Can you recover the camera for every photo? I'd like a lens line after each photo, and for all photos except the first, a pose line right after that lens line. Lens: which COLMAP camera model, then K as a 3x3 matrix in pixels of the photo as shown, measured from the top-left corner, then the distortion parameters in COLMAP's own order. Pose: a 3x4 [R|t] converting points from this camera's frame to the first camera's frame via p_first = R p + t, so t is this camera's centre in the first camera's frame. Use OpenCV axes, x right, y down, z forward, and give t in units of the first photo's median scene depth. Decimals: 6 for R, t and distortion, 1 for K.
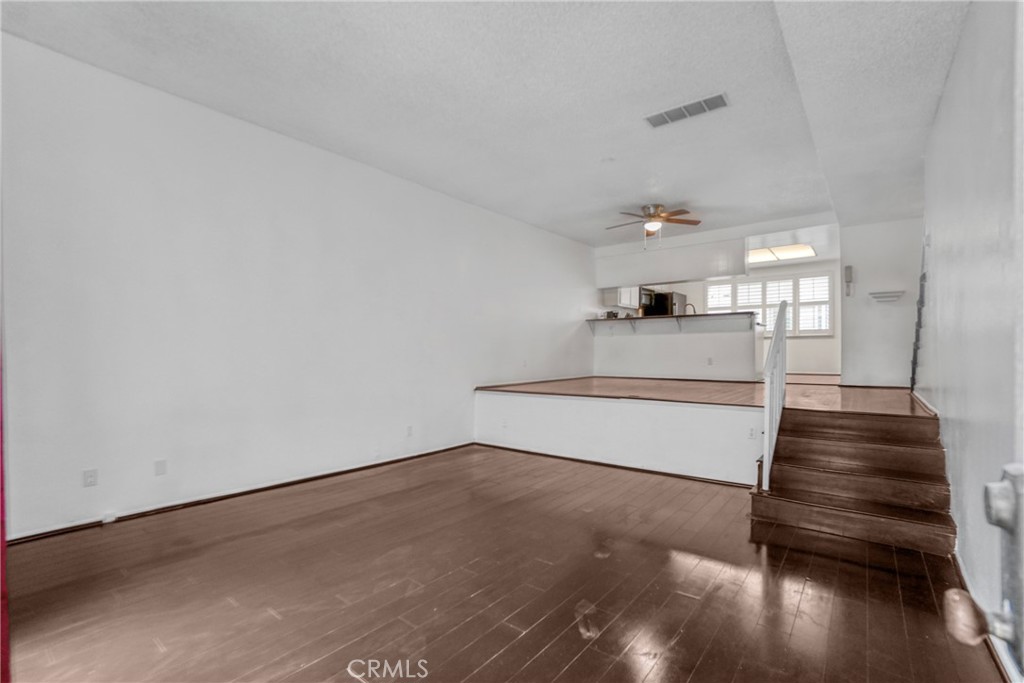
lens RADIAL K [[460.7, 0, 511.7], [0, 460.7, 338.5], [0, 0, 1]] dist [-0.028187, 0.005925]
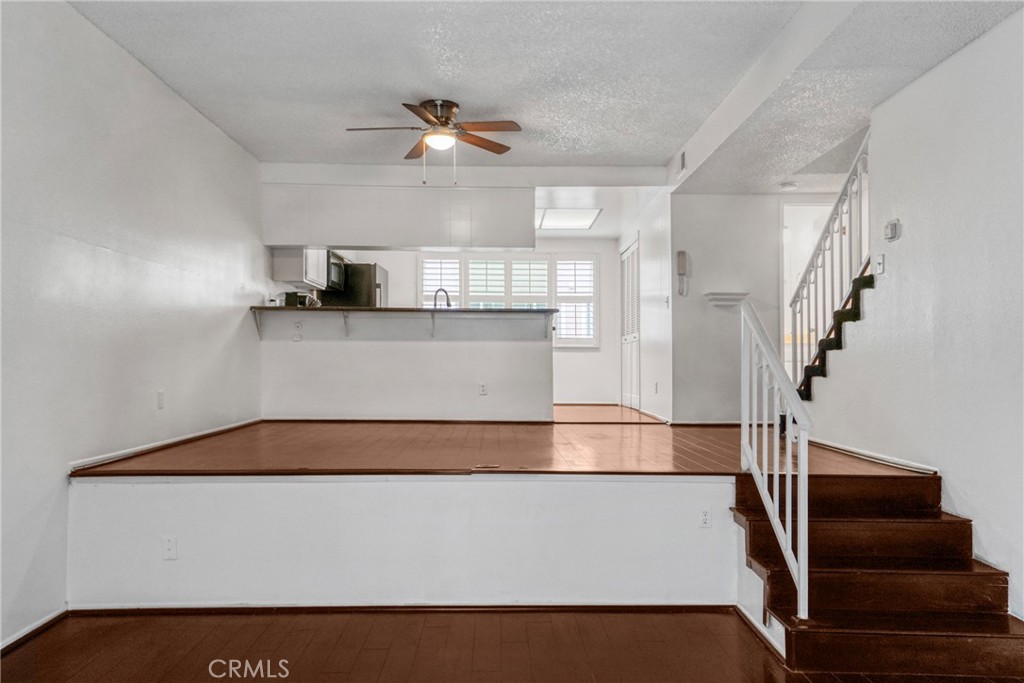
lens RADIAL K [[794.3, 0, 512.0], [0, 794.3, 348.3], [0, 0, 1]] dist [0.051472, 0.002942]
pose [[0.775710, 0.018828, 0.630809, -0.162514], [-0.026531, 0.999644, 0.002789, -0.006562], [-0.630532, -0.018900, 0.775933, 0.167561]]
